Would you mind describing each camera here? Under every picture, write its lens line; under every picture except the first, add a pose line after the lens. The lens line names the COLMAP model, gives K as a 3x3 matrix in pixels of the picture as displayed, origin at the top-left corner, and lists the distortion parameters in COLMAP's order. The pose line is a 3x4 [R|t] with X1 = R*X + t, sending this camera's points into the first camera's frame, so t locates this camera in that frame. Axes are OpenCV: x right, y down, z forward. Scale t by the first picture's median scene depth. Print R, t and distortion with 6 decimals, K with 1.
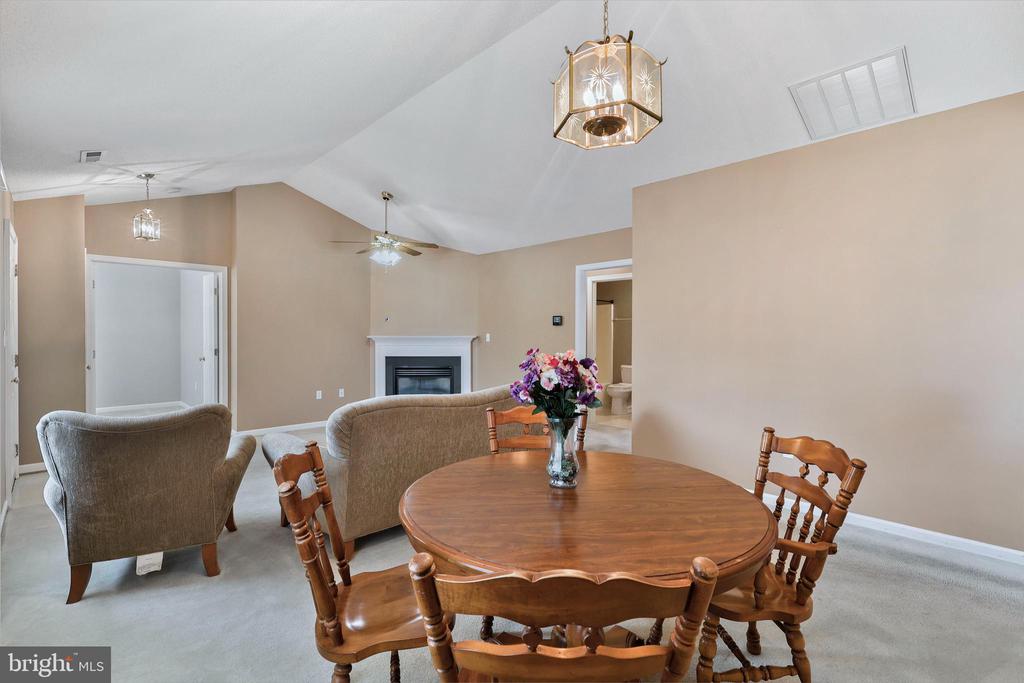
lens RADIAL K [[470.6, 0, 513.2], [0, 470.6, 337.9], [0, 0, 1]] dist [0.000208, 0.000275]
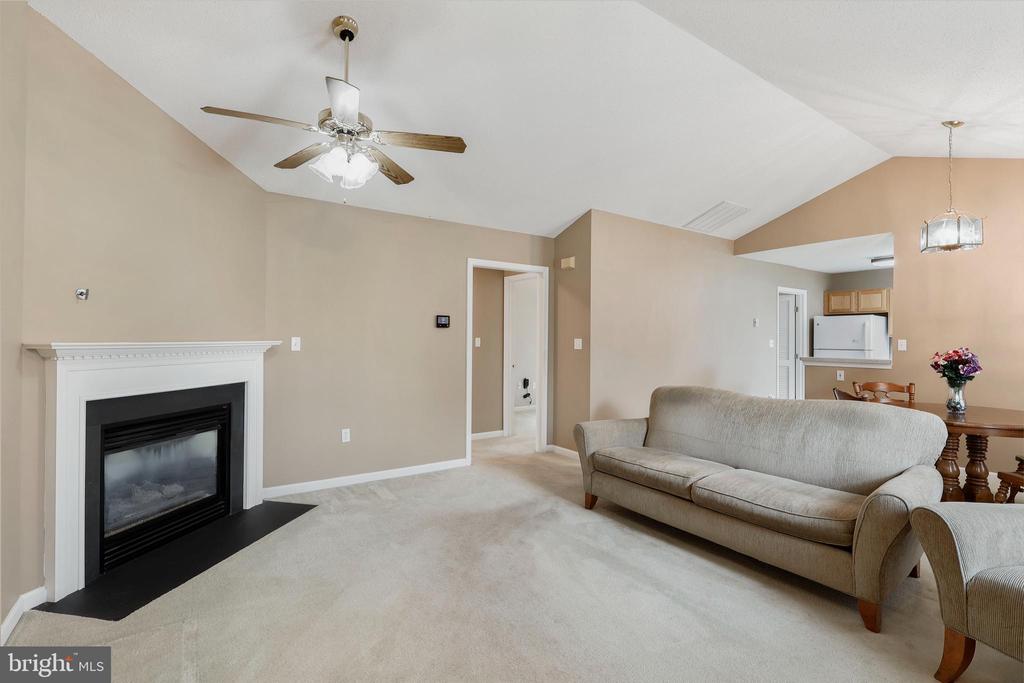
lens RADIAL K [[470.6, 0, 513.2], [0, 470.6, 337.9], [0, 0, 1]] dist [0.000208, 0.000275]
pose [[0.152717, 0.005308, 0.988256, -0.584614], [0.005280, 0.999967, -0.006187, -0.003190], [-0.988256, 0.006163, 0.152684, 0.671552]]
